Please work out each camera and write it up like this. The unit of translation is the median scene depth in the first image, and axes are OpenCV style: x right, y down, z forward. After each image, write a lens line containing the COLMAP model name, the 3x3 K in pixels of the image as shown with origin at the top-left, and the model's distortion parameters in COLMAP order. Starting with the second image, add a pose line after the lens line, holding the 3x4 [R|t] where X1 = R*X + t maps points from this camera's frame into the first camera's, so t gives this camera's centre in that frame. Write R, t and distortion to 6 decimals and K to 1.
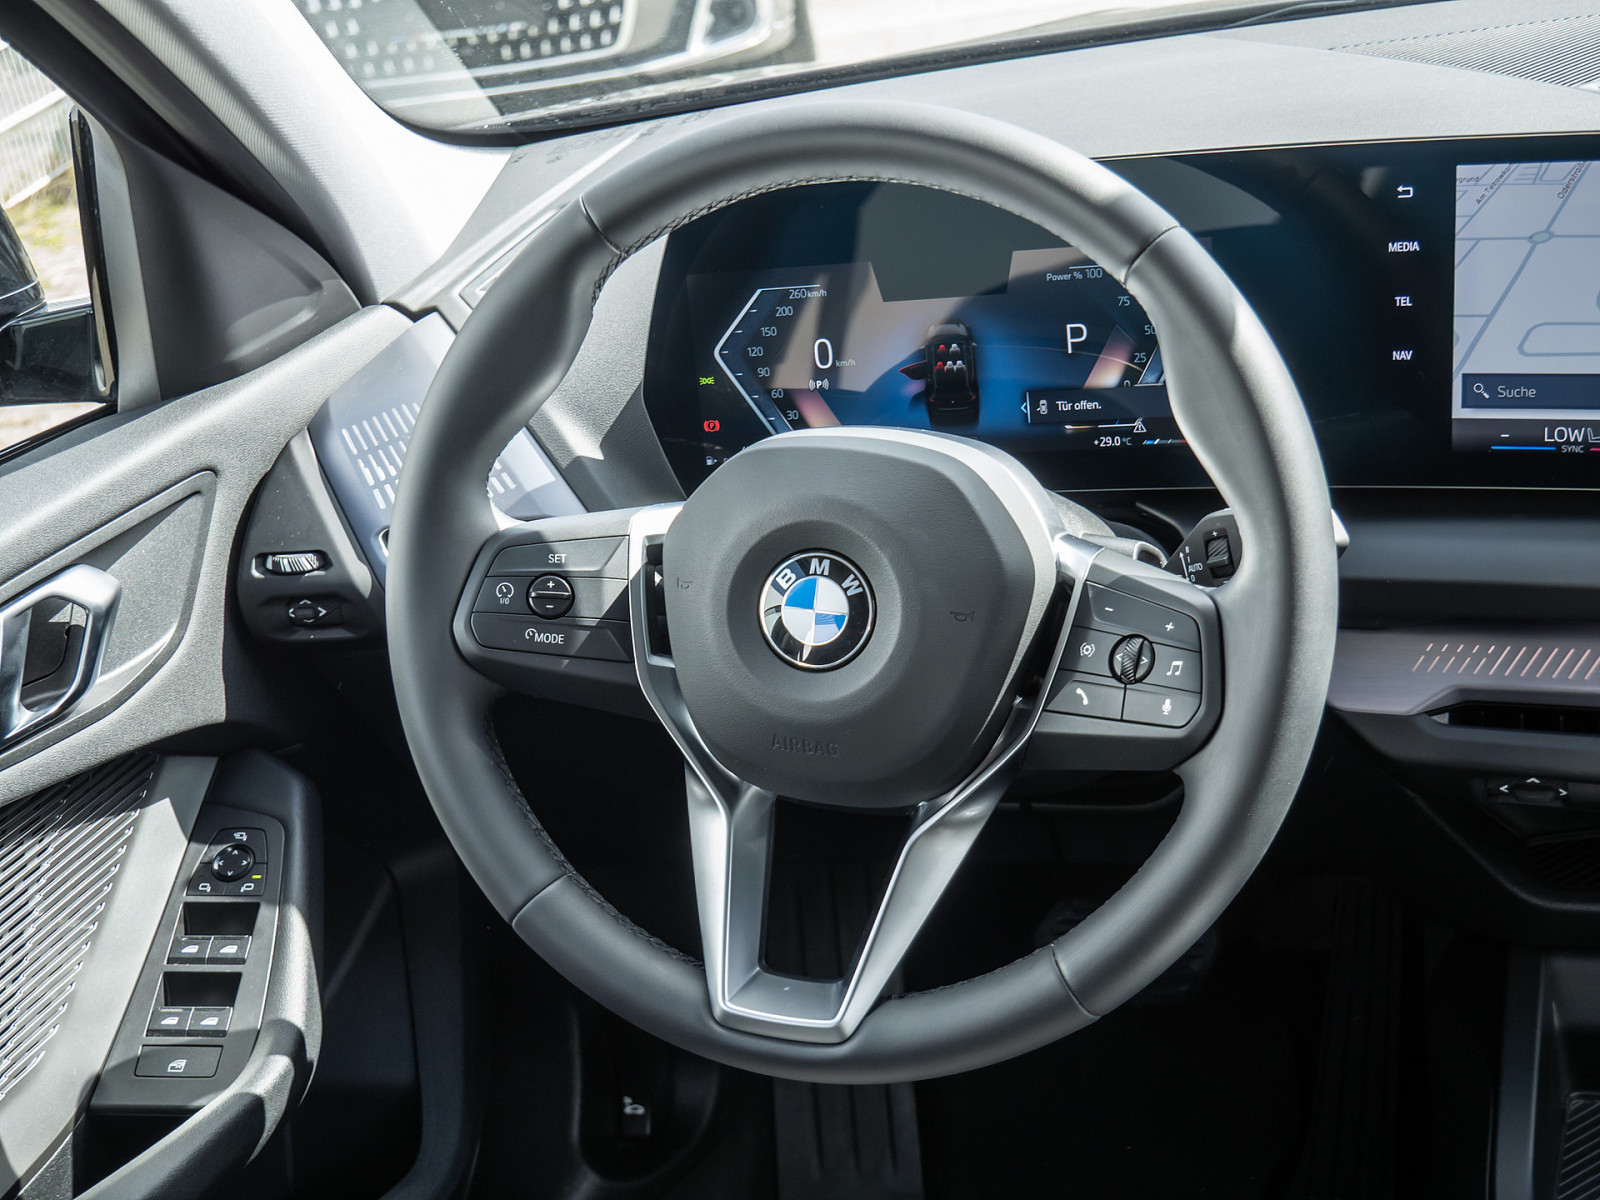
lens RADIAL K [[2273.6, 0, 800.0], [0, 2273.6, 600.0], [0, 0, 1]] dist [-0.006238, 0.044517]
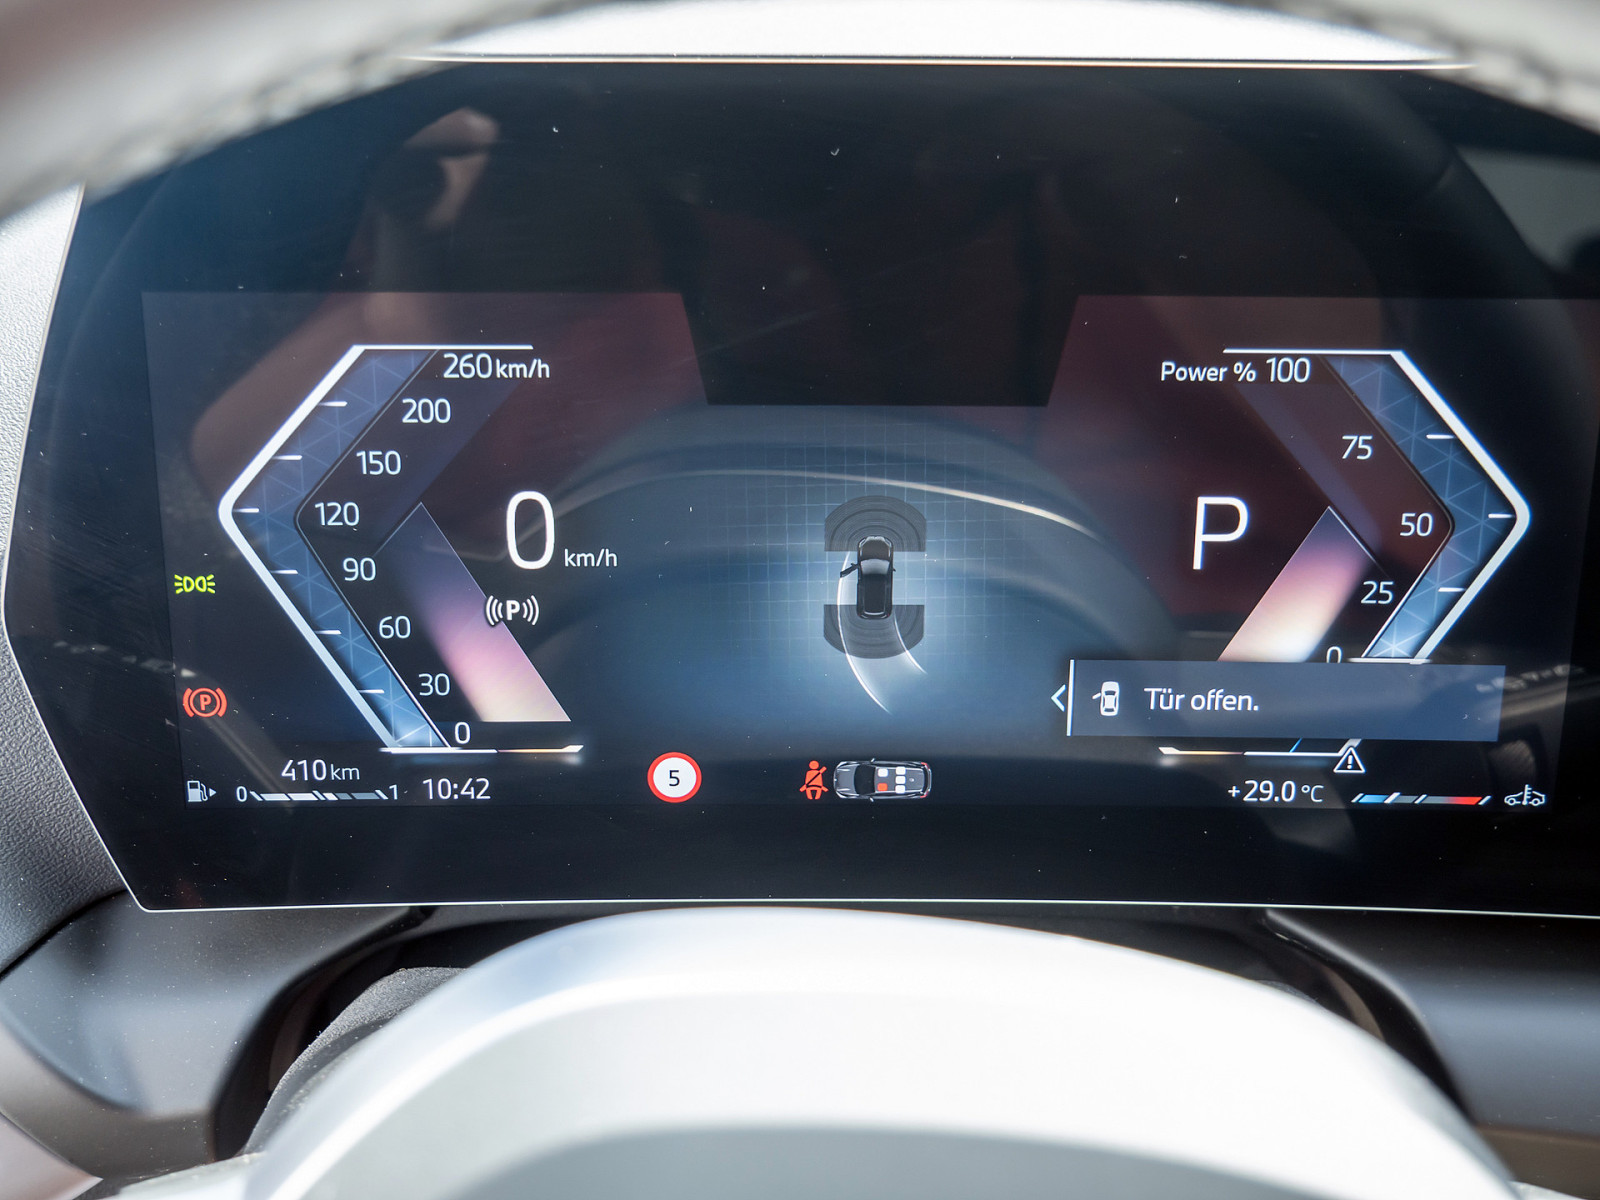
lens RADIAL K [[2070.2, 0, 796.7], [0, 2070.2, 641.4], [0, 0, 1]] dist [-0.000838, 0.148507]
pose [[0.950336, 0.010958, 0.311033, -0.055471], [-0.029455, 0.998061, 0.054835, -0.114608], [-0.309829, -0.061273, 0.948816, 0.691954]]
